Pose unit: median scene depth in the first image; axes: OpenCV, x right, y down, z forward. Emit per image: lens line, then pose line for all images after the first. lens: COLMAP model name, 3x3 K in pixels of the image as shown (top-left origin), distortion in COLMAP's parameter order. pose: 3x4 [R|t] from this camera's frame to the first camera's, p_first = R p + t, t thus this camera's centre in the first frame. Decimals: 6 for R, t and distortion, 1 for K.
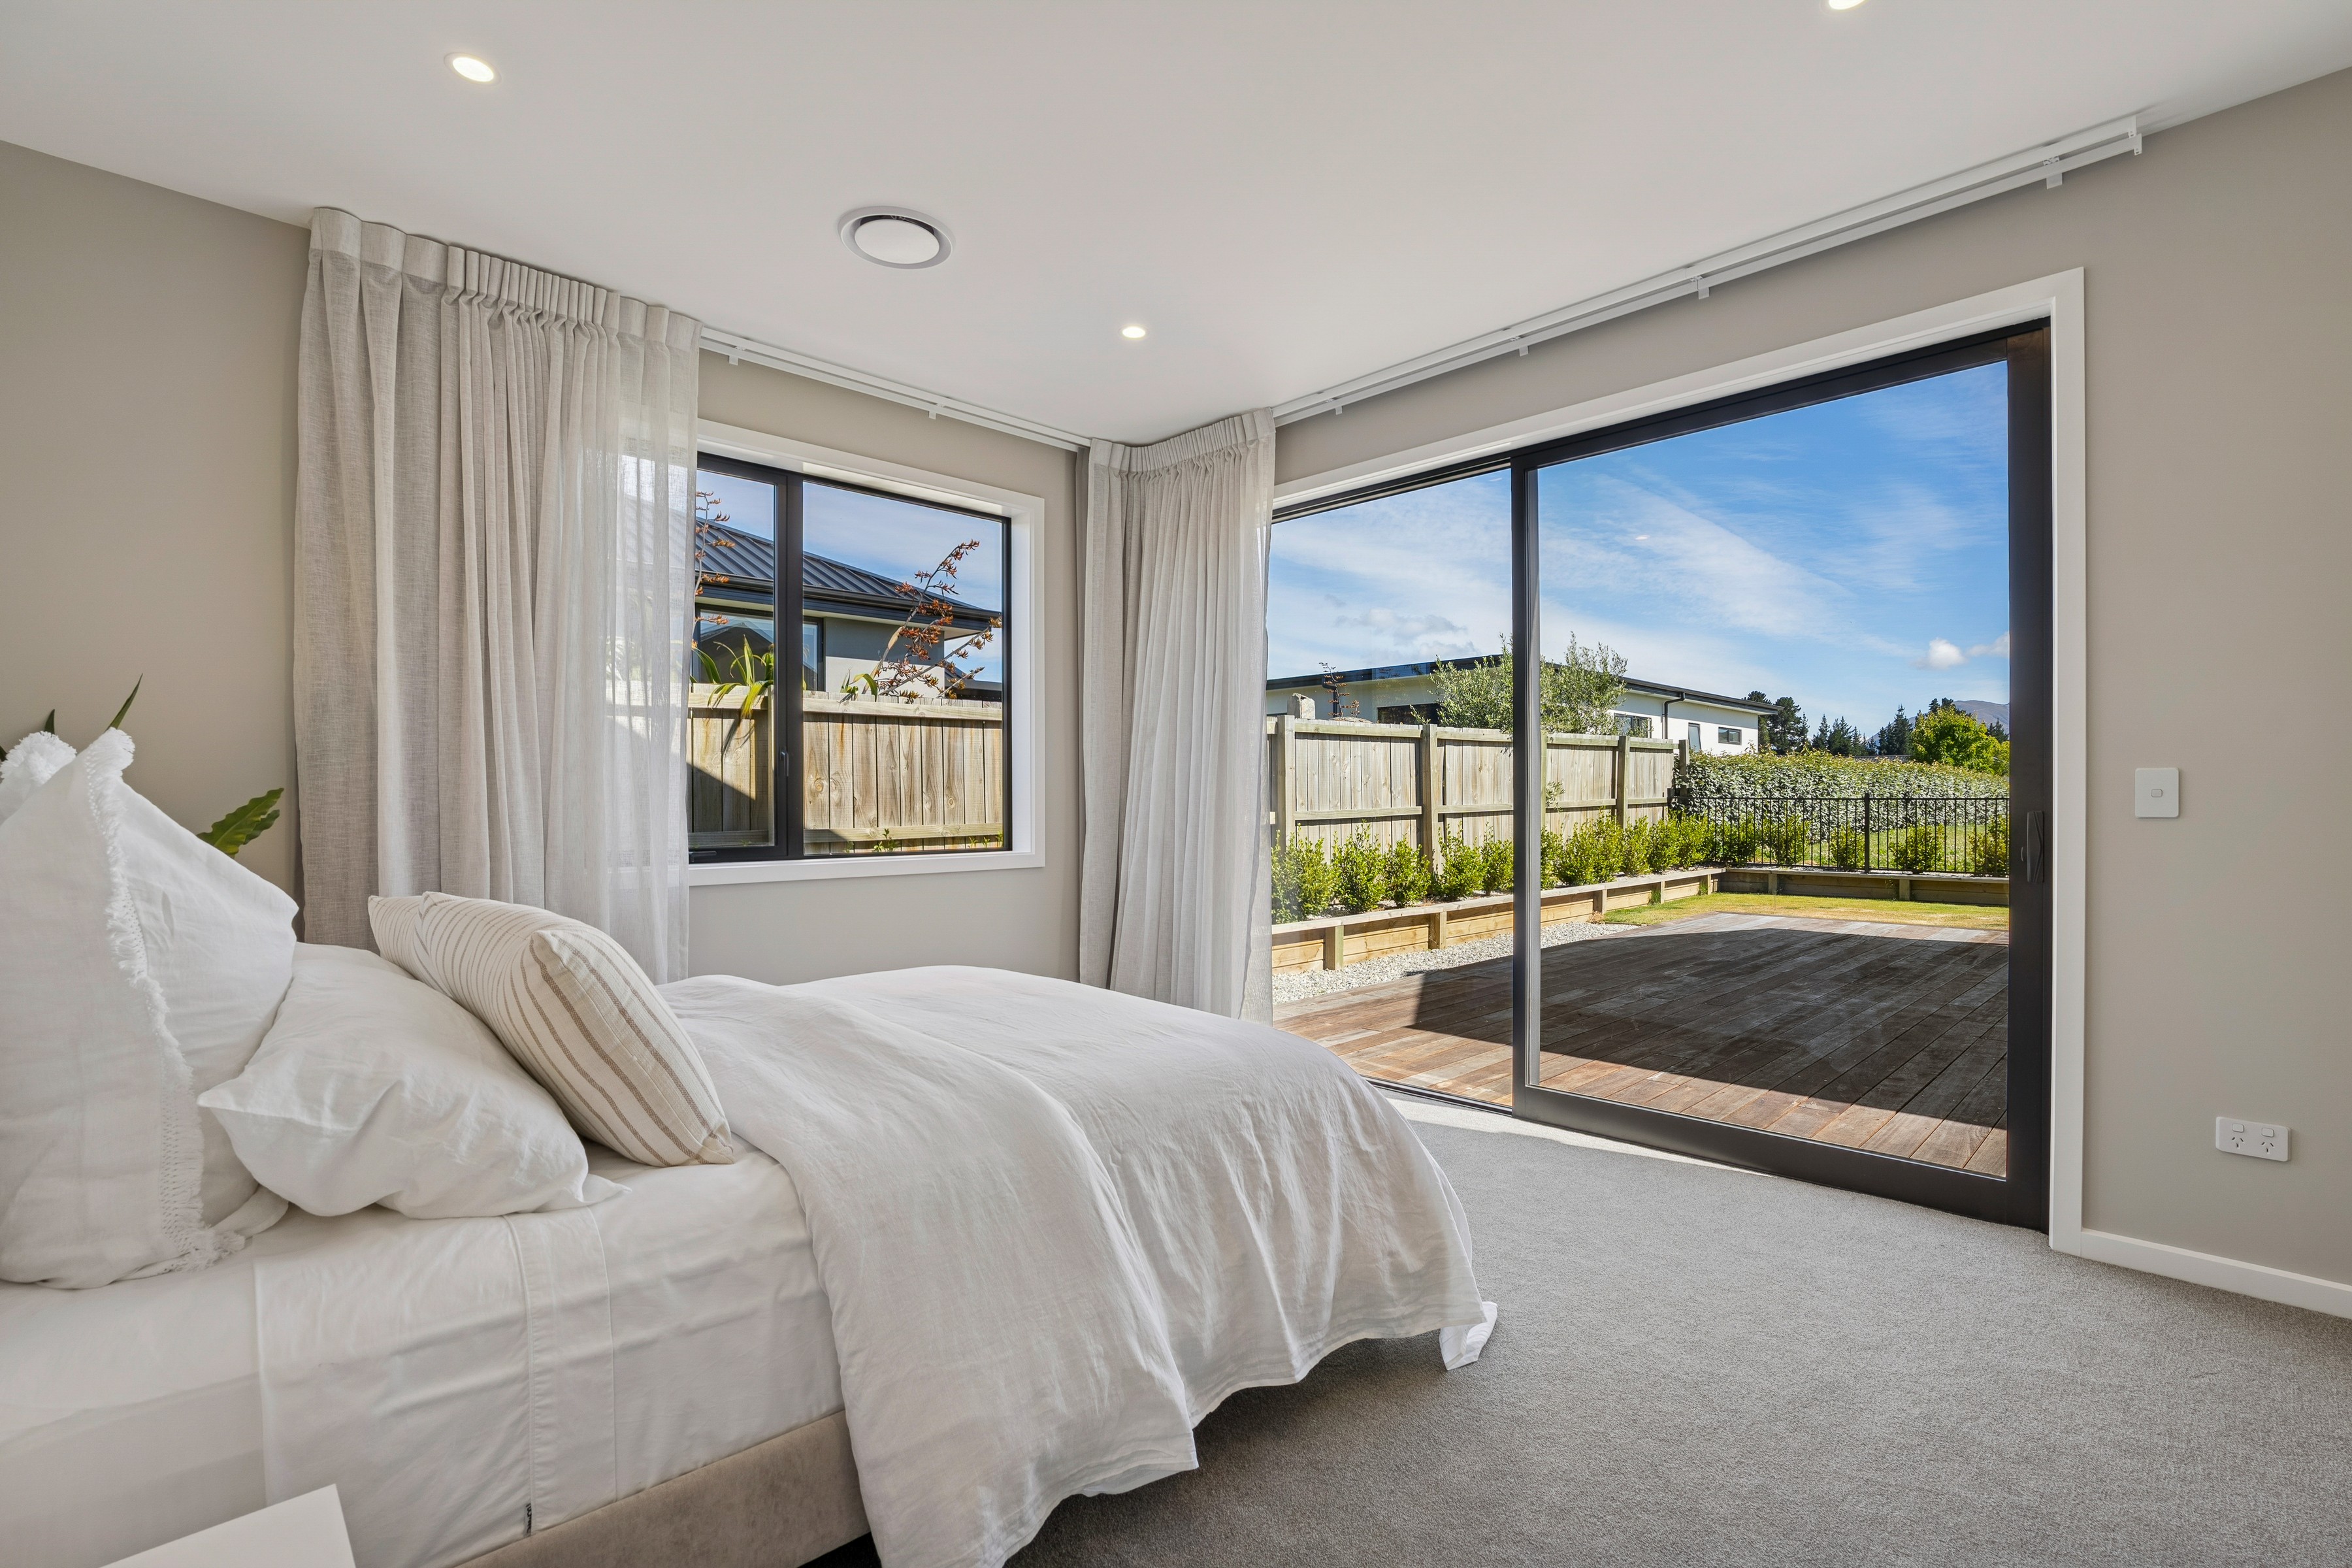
lens RADIAL K [[1062.5, 0, 1176.1], [0, 1062.5, 786.0], [0, 0, 1]] dist [-0.039456, 0.015676]
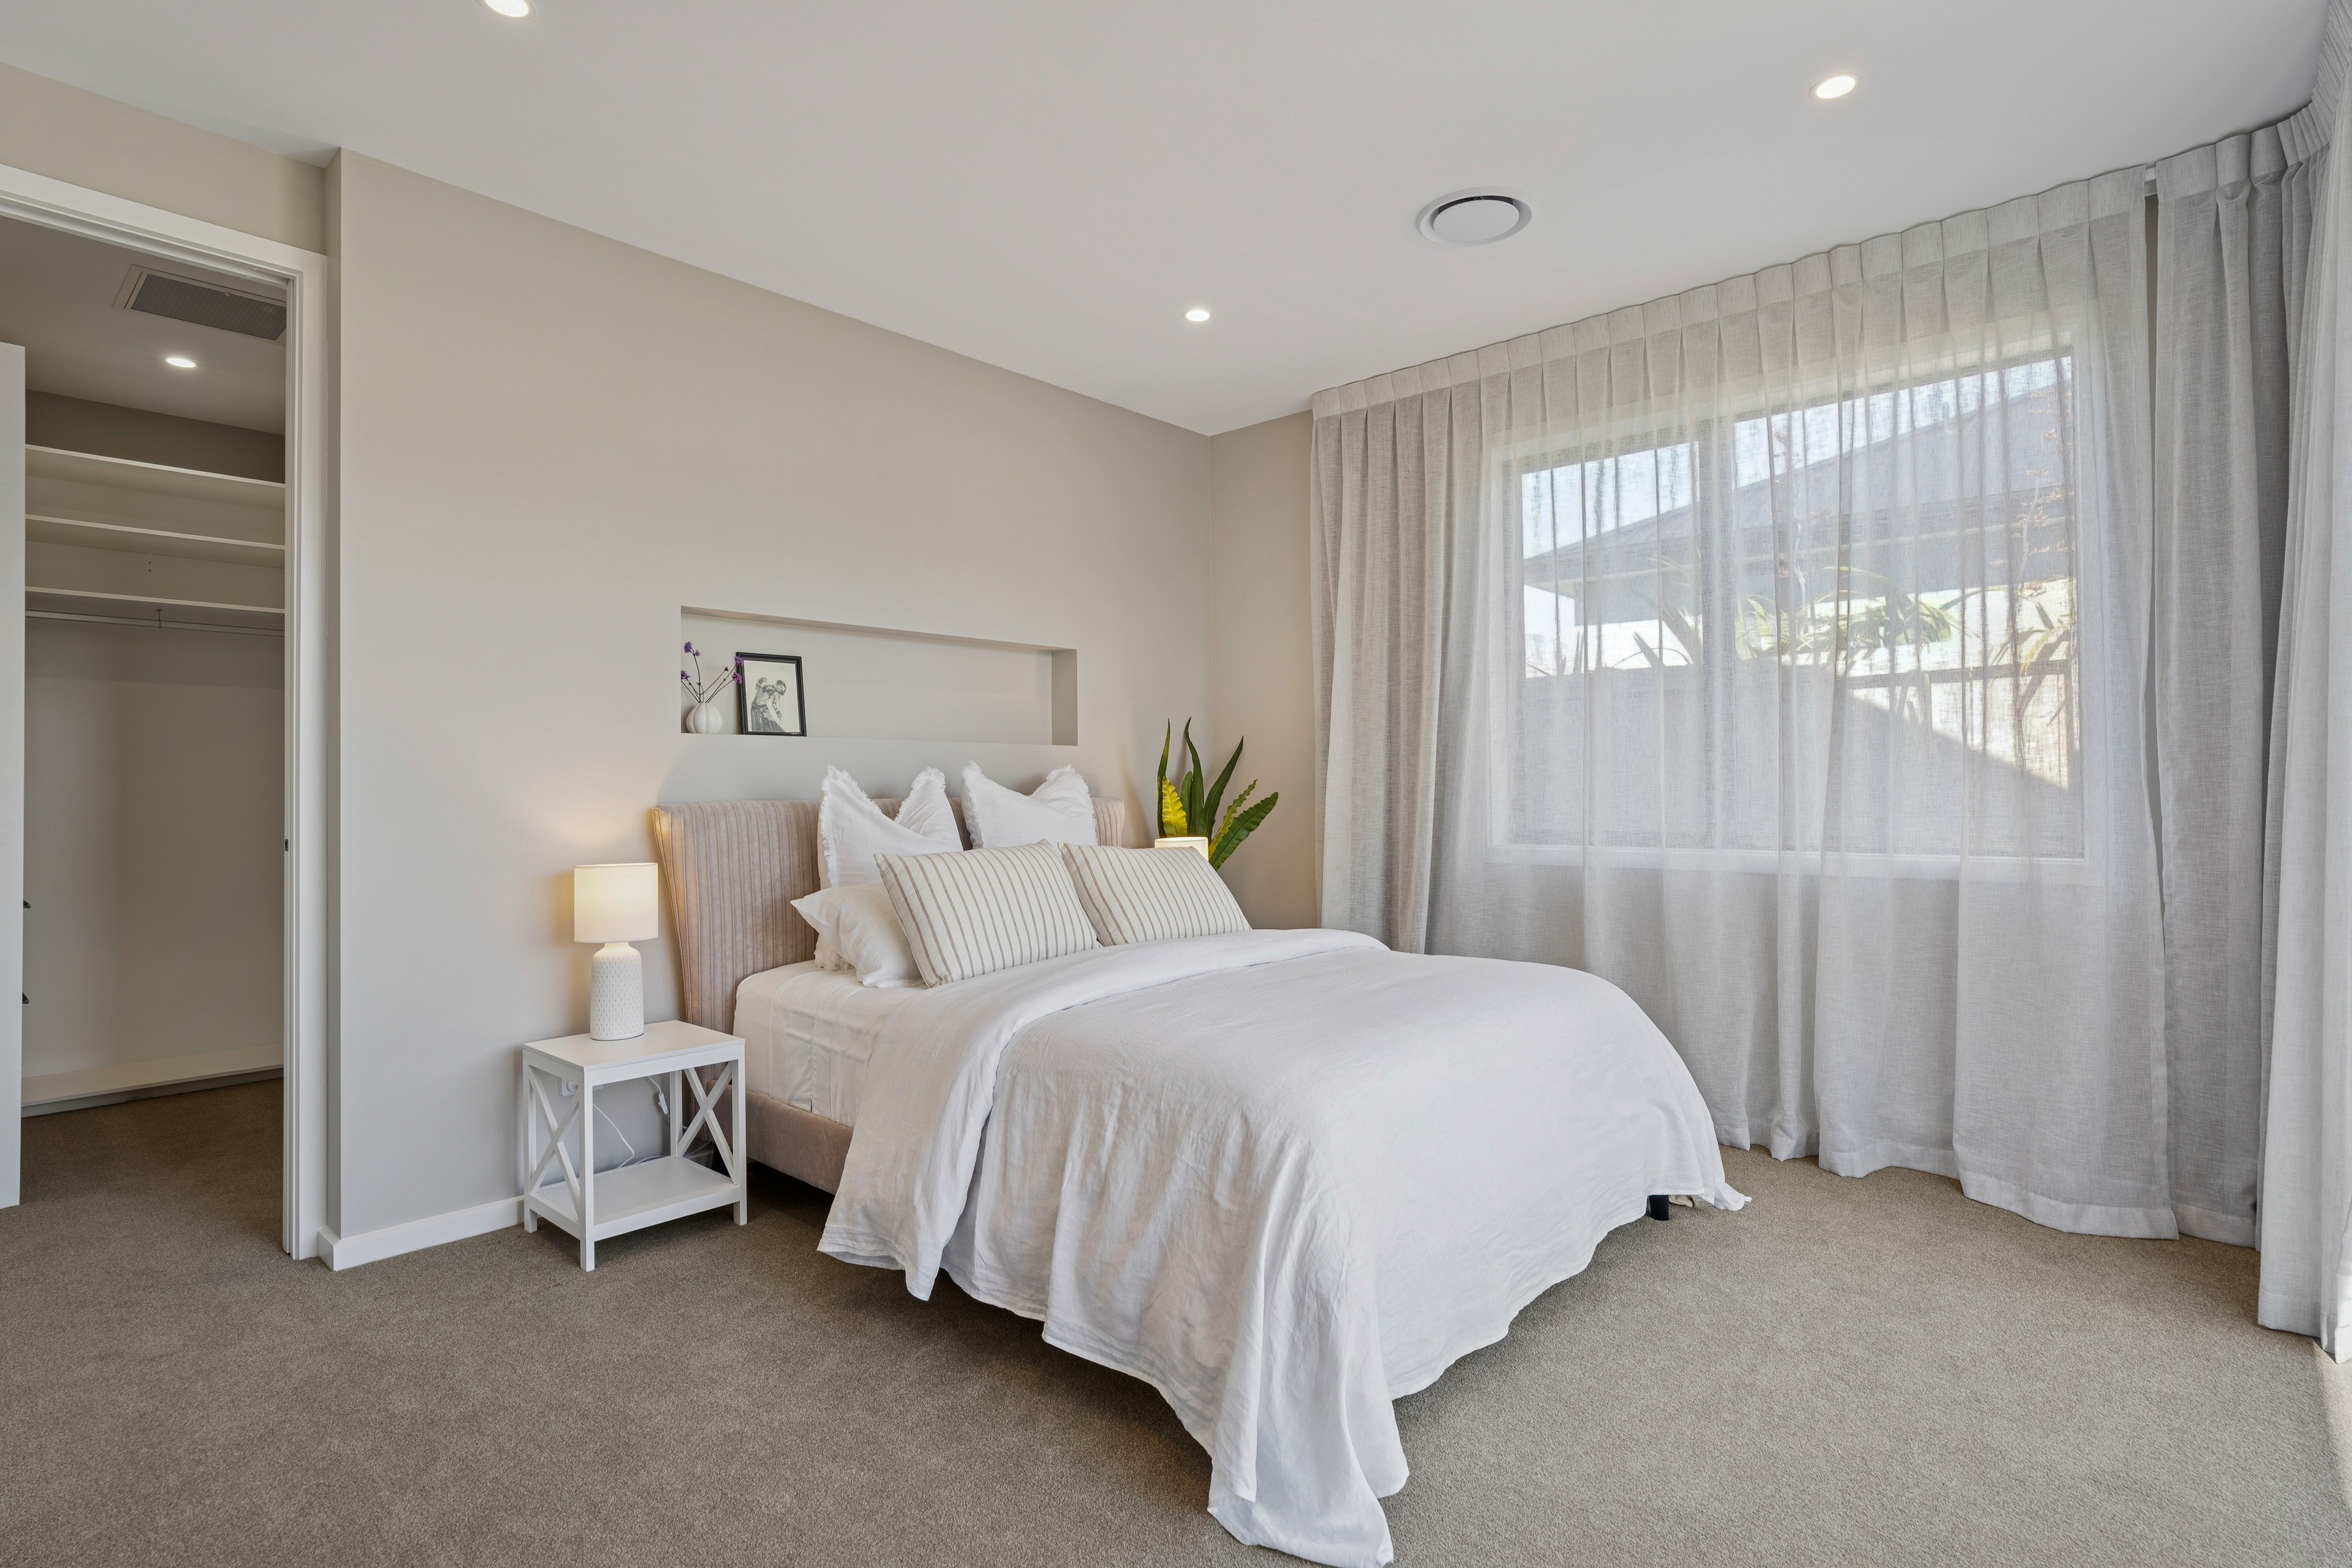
lens RADIAL K [[1185.5, 0, 1176.0], [0, 1185.5, 784.0], [0, 0, 1]] dist [0.000254, 0.000029]
pose [[0.068977, -0.007984, -0.997586, 1.926802], [0.015080, 0.999862, -0.006959, 0.029325], [0.997504, -0.014563, 0.069087, 1.548295]]
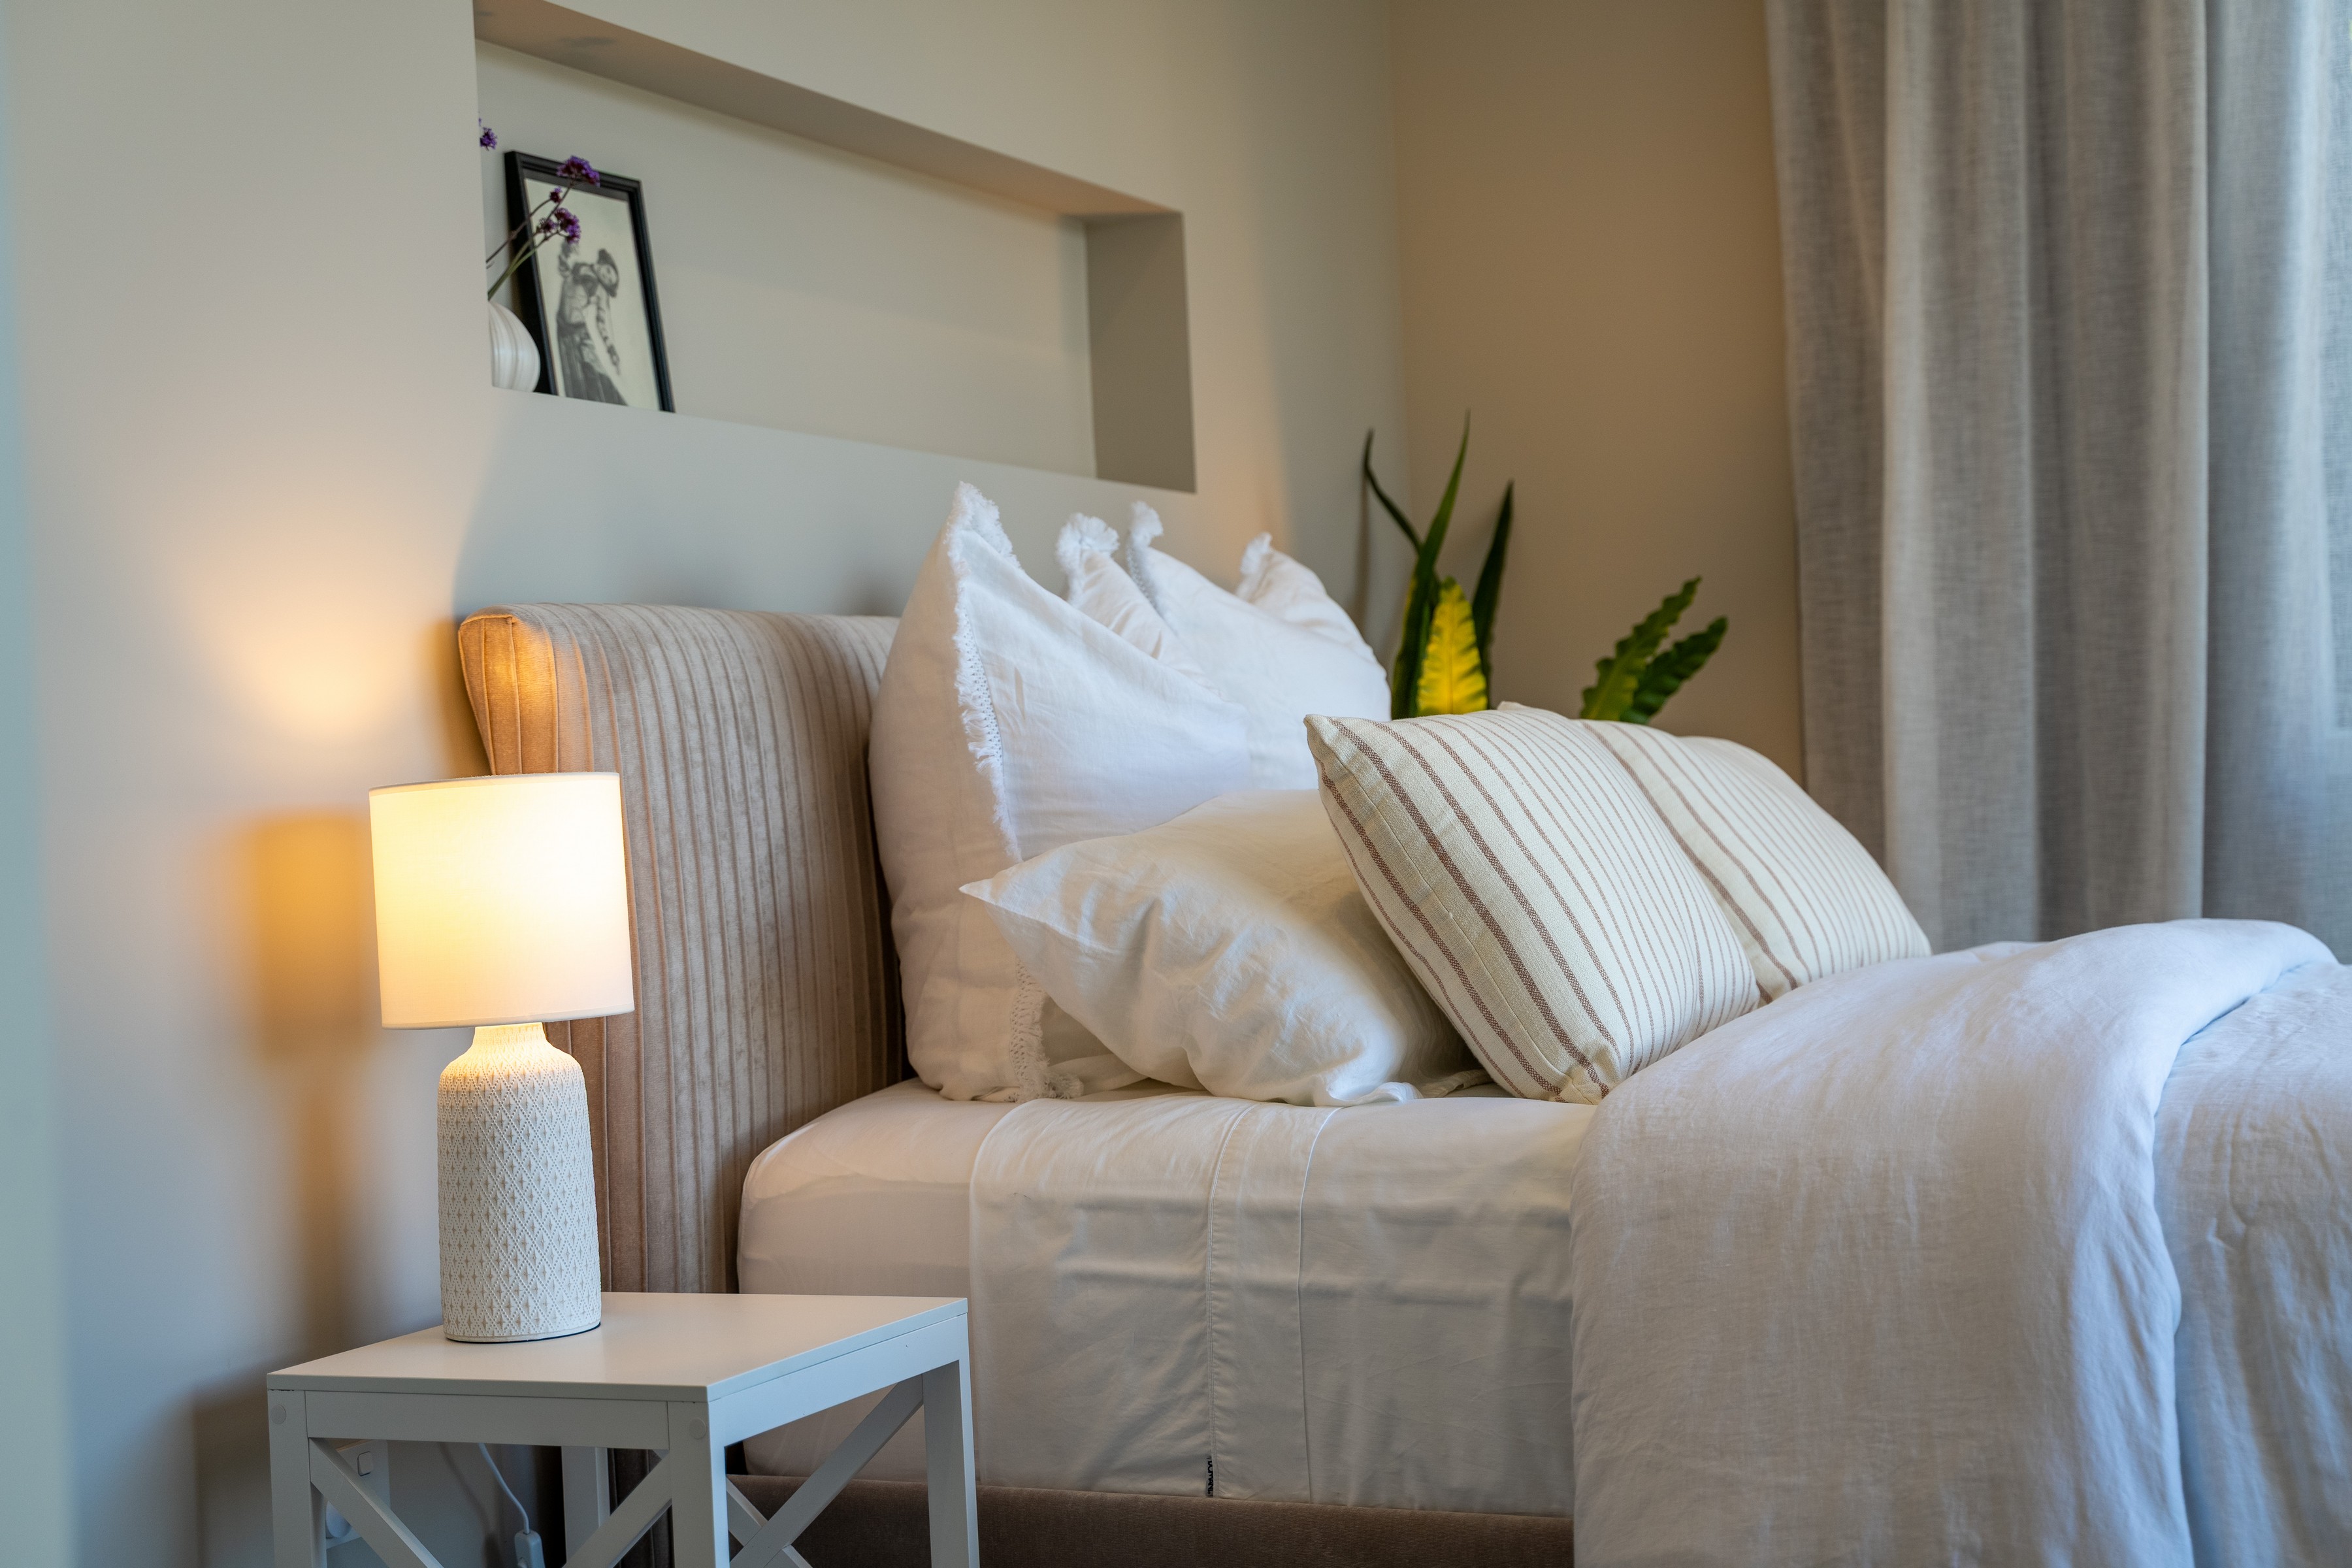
lens RADIAL K [[3362.9, 0, 1270.9], [0, 3362.9, 771.6], [0, 0, 1]] dist [0.122809, -0.032956]
pose [[0.379879, -0.024708, -0.924706, 1.577979], [0.056420, 0.998401, -0.003499, 0.199267], [0.923314, -0.050842, 0.380666, 0.131535]]
